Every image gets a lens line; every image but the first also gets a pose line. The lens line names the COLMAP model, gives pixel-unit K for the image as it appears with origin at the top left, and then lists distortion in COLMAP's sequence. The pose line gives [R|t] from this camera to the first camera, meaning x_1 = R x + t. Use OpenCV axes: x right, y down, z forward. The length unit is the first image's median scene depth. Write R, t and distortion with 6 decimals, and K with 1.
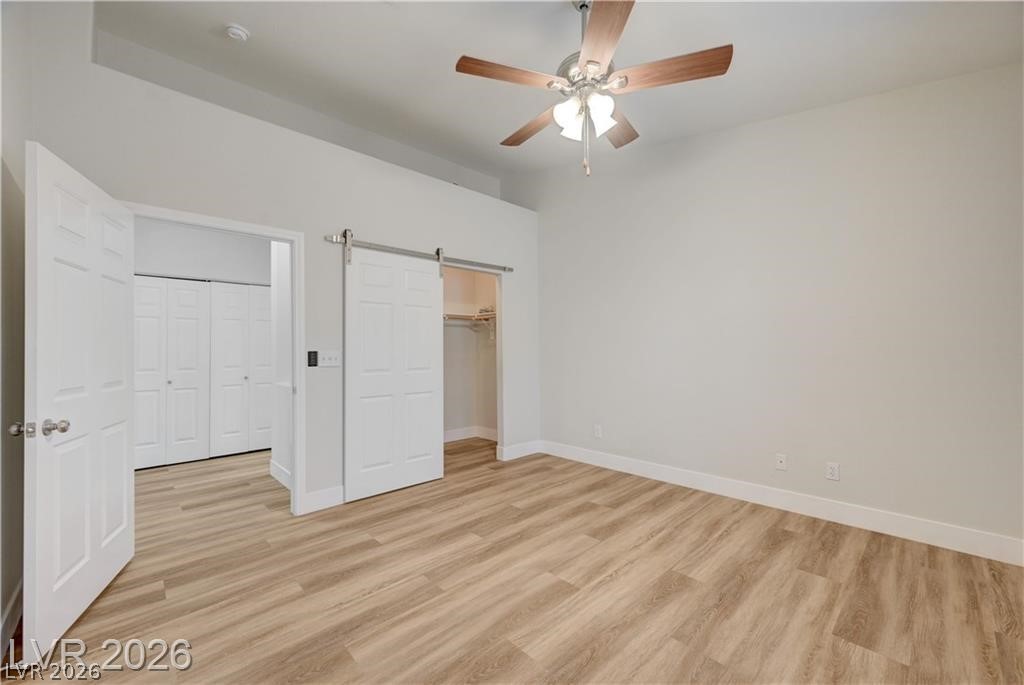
lens RADIAL K [[403.5, 0, 511.6], [0, 403.5, 340.6], [0, 0, 1]] dist [0.001583, 0.000338]
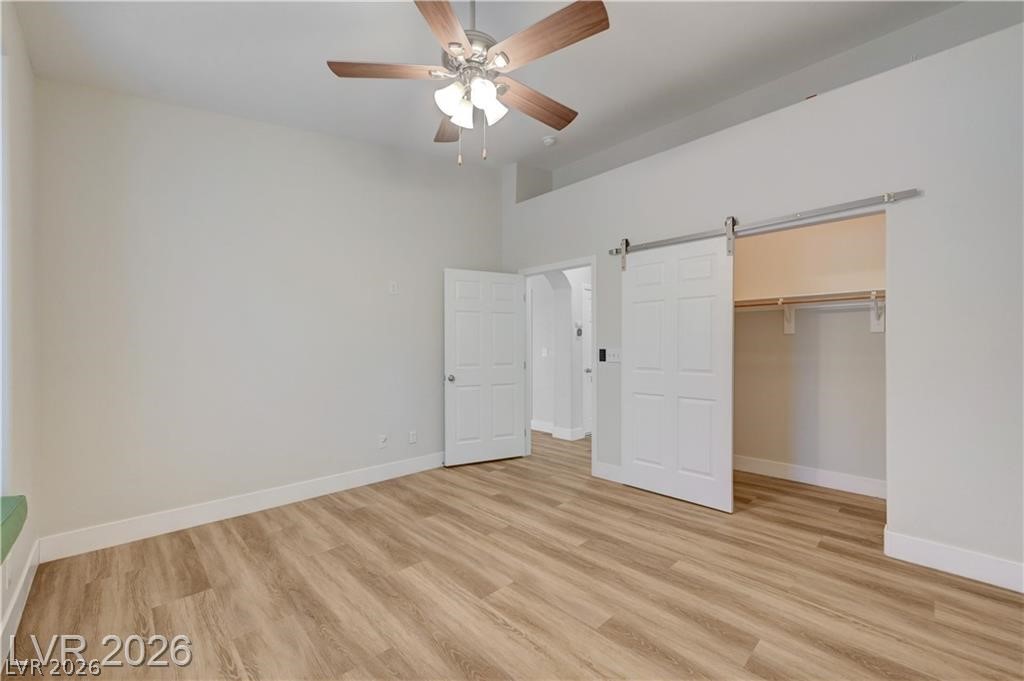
lens RADIAL K [[417.1, 0, 515.9], [0, 417.1, 347.0], [0, 0, 1]] dist [0.002547, 0.000134]
pose [[0.013487, 0.007806, -0.999879, 0.830756], [0.022658, 0.999710, 0.008111, 0.004254], [0.999652, -0.022765, 0.013306, 0.772104]]
